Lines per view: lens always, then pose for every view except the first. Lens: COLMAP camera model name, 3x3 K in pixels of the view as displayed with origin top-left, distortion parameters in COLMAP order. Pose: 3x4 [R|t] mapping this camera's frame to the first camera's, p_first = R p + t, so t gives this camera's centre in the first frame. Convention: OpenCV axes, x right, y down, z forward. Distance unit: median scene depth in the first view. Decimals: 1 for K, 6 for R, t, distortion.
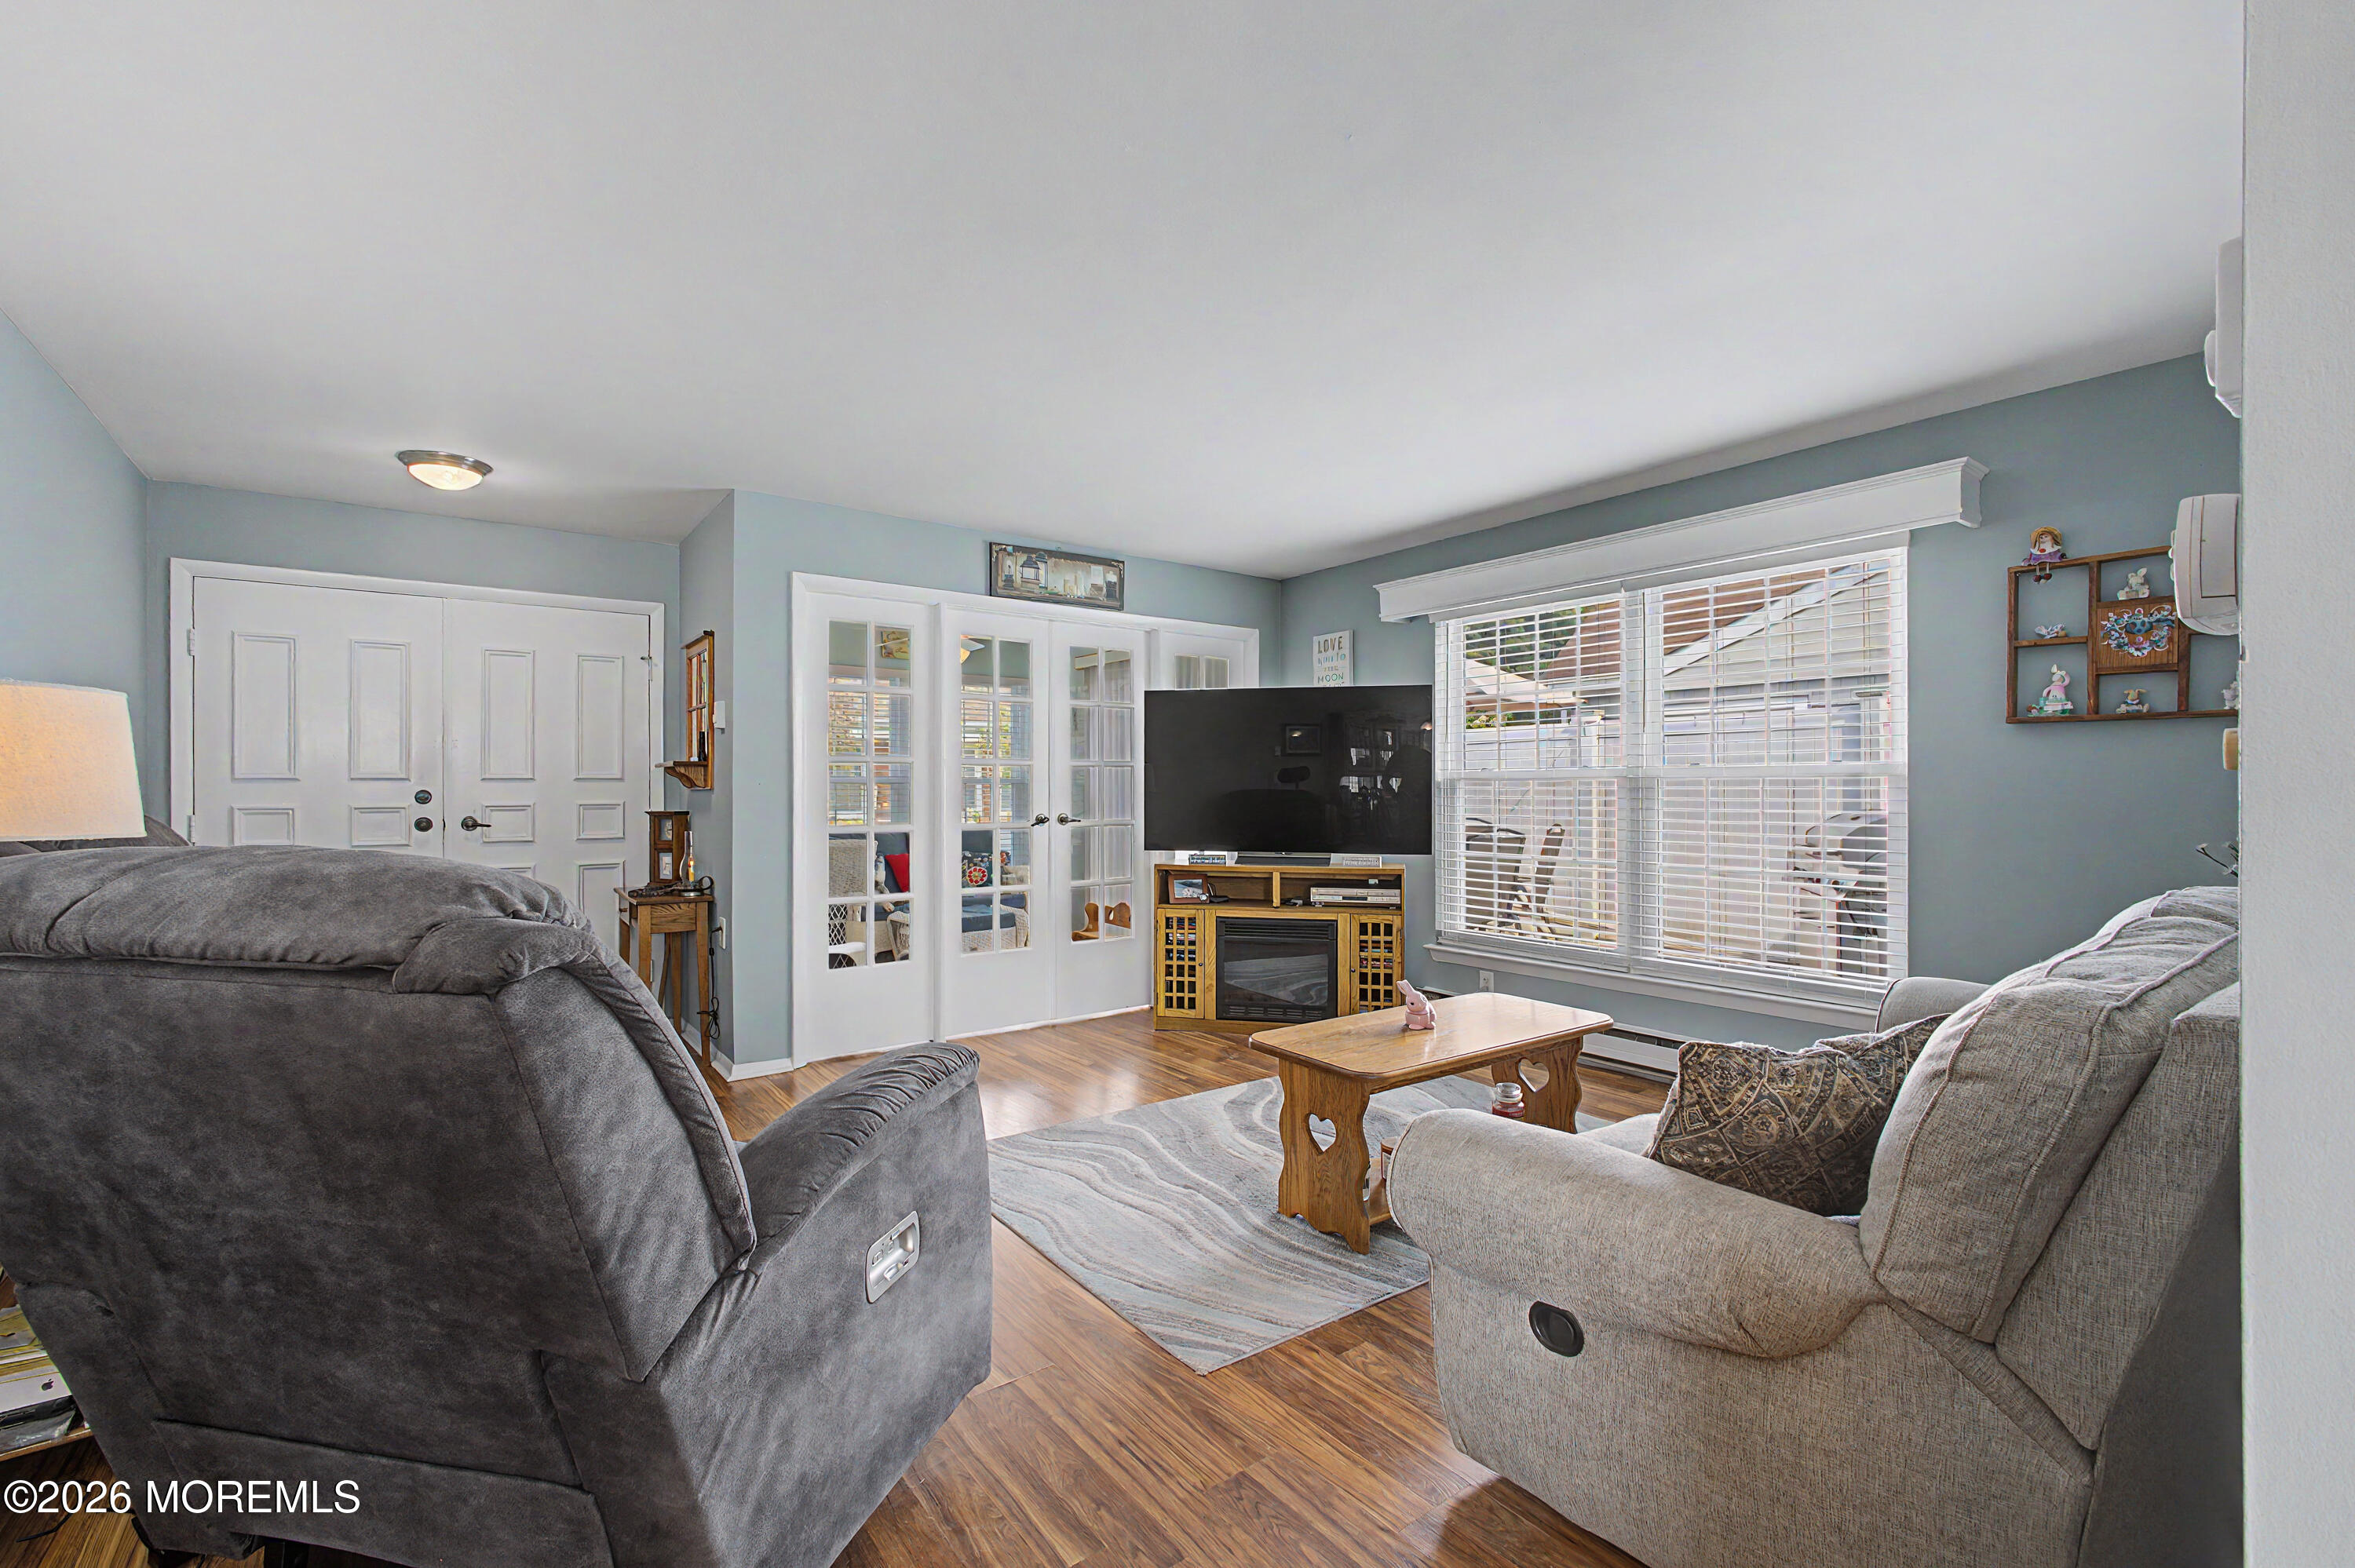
lens RADIAL K [[1003.4, 0, 1174.0], [0, 1003.4, 785.7], [0, 0, 1]] dist [-0.004606, 0.000669]
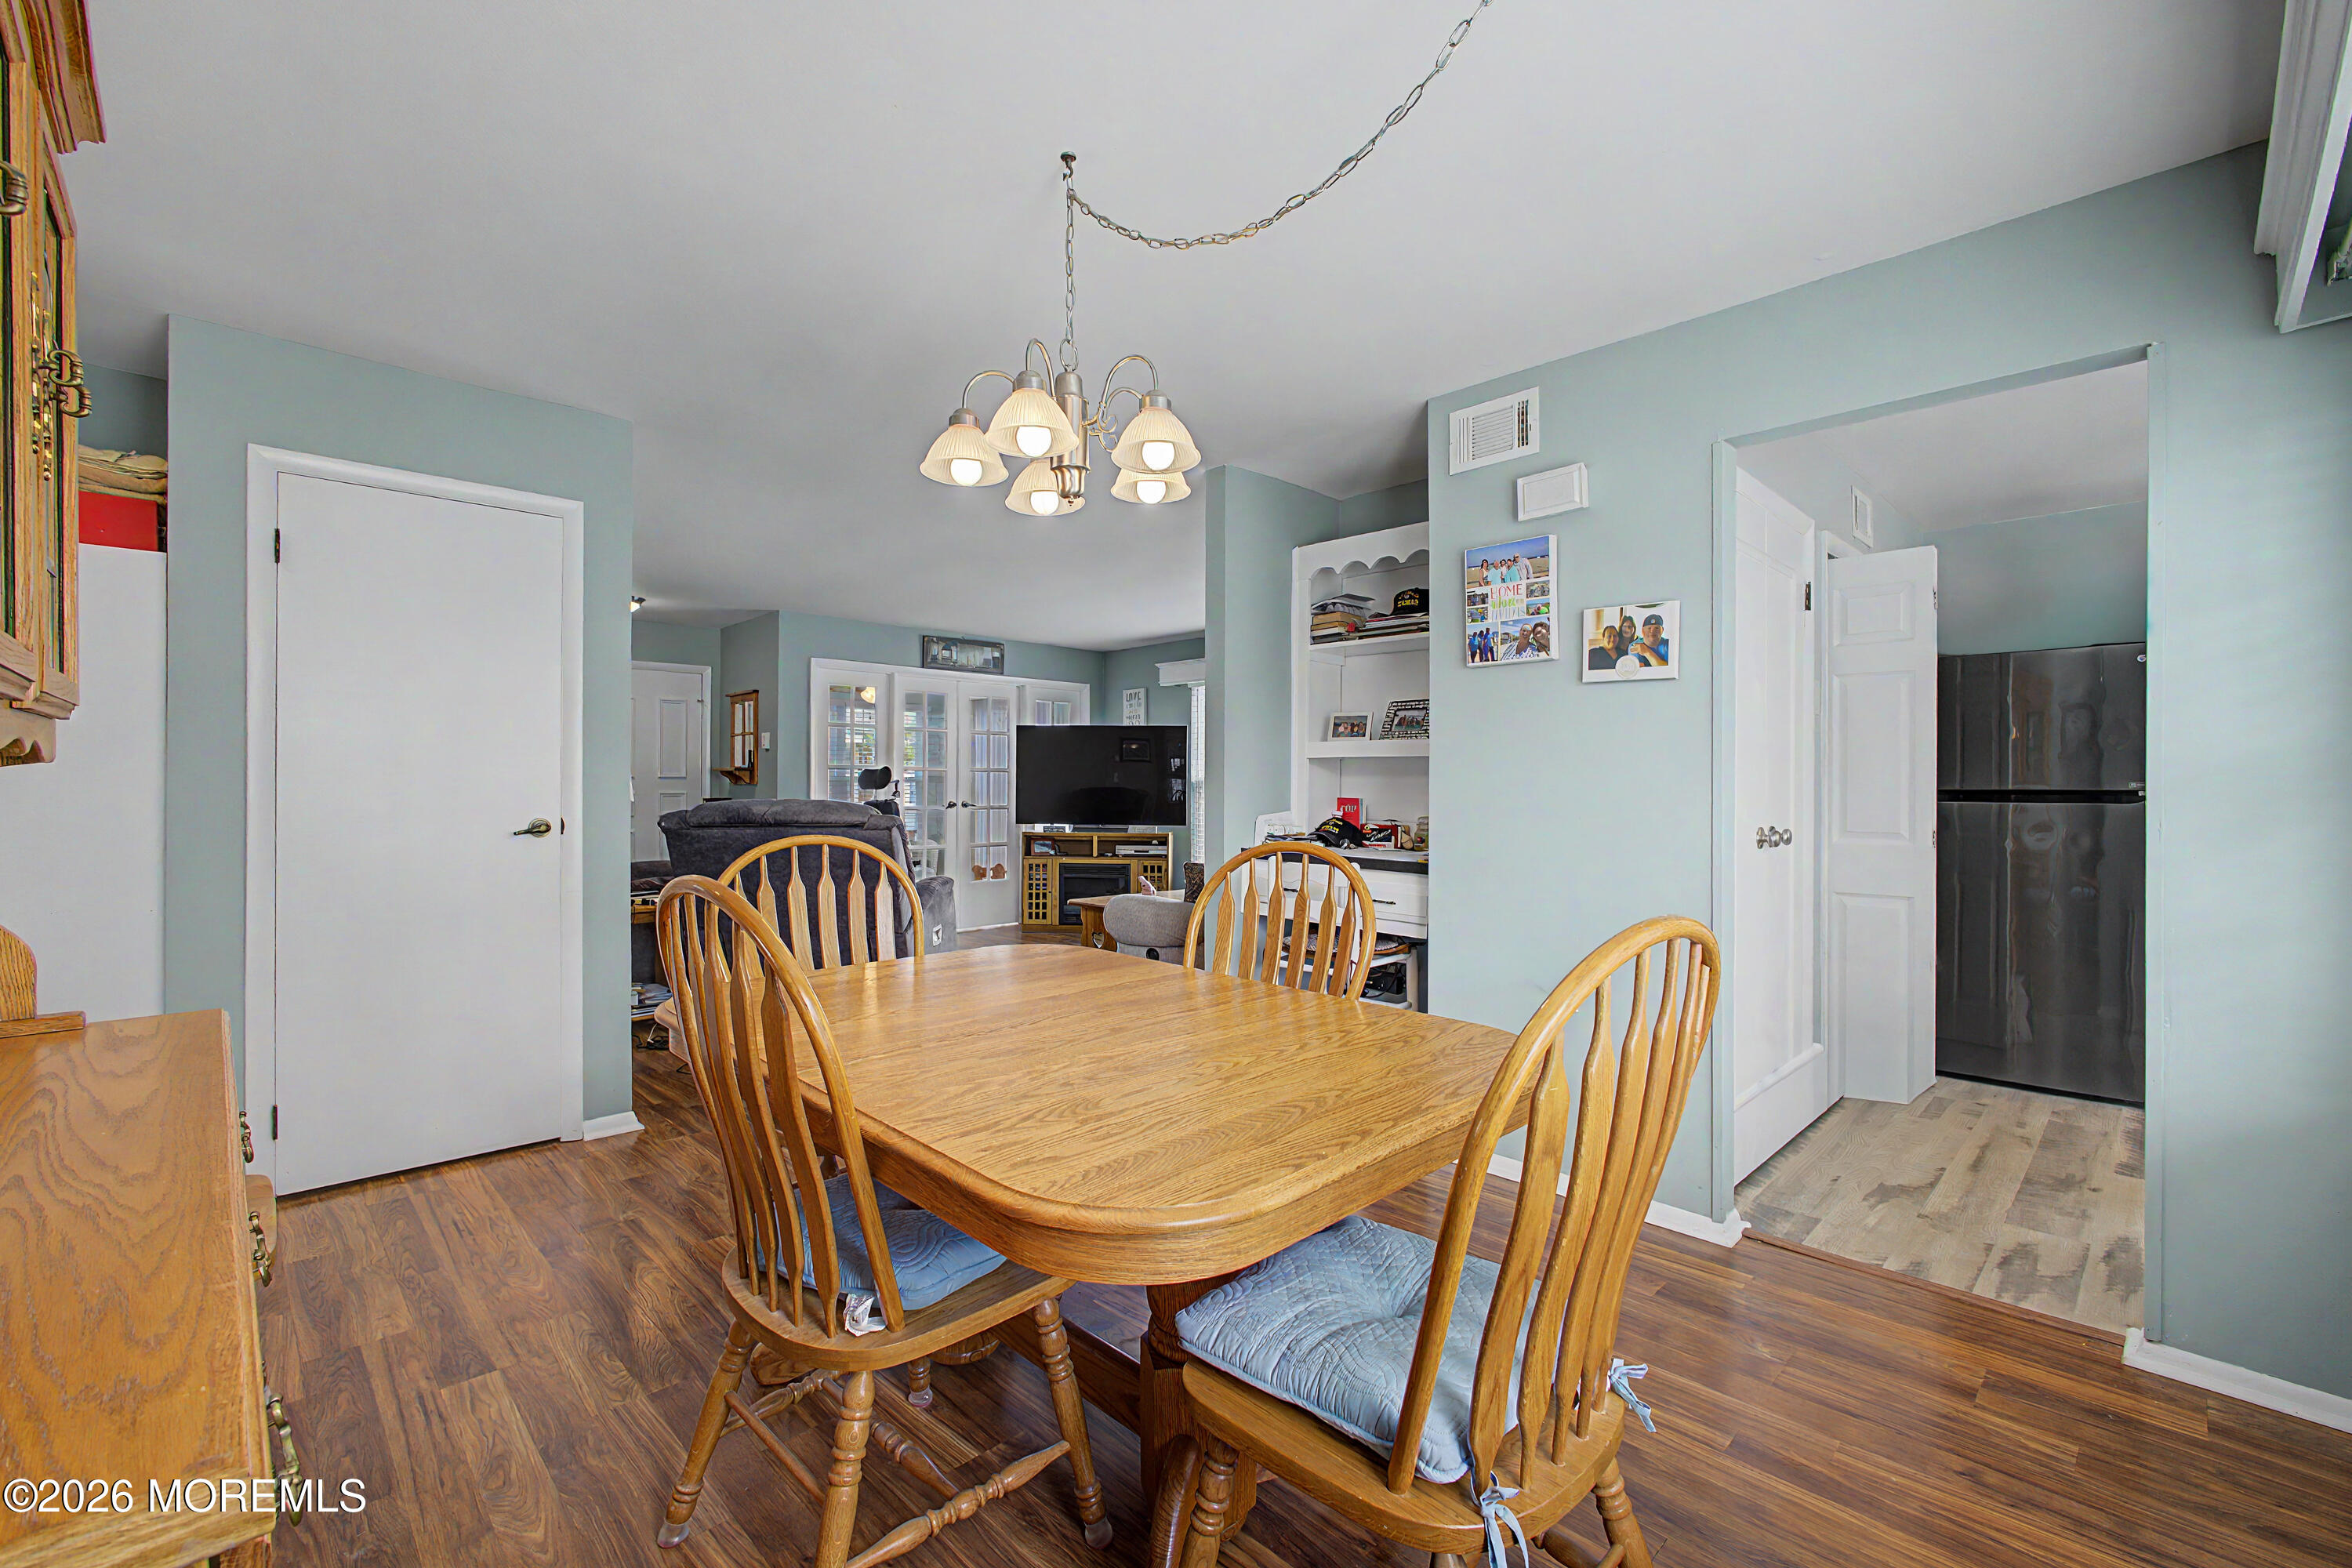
lens RADIAL K [[1002.3, 0, 1163.4], [0, 1002.3, 790.2], [0, 0, 1]] dist [-0.004606, 0.000669]
pose [[0.993262, 0.007095, 0.115673, 0.020219], [-0.007082, 0.999975, -0.000523, 0.009577], [-0.115674, -0.000300, 0.993287, -0.661975]]
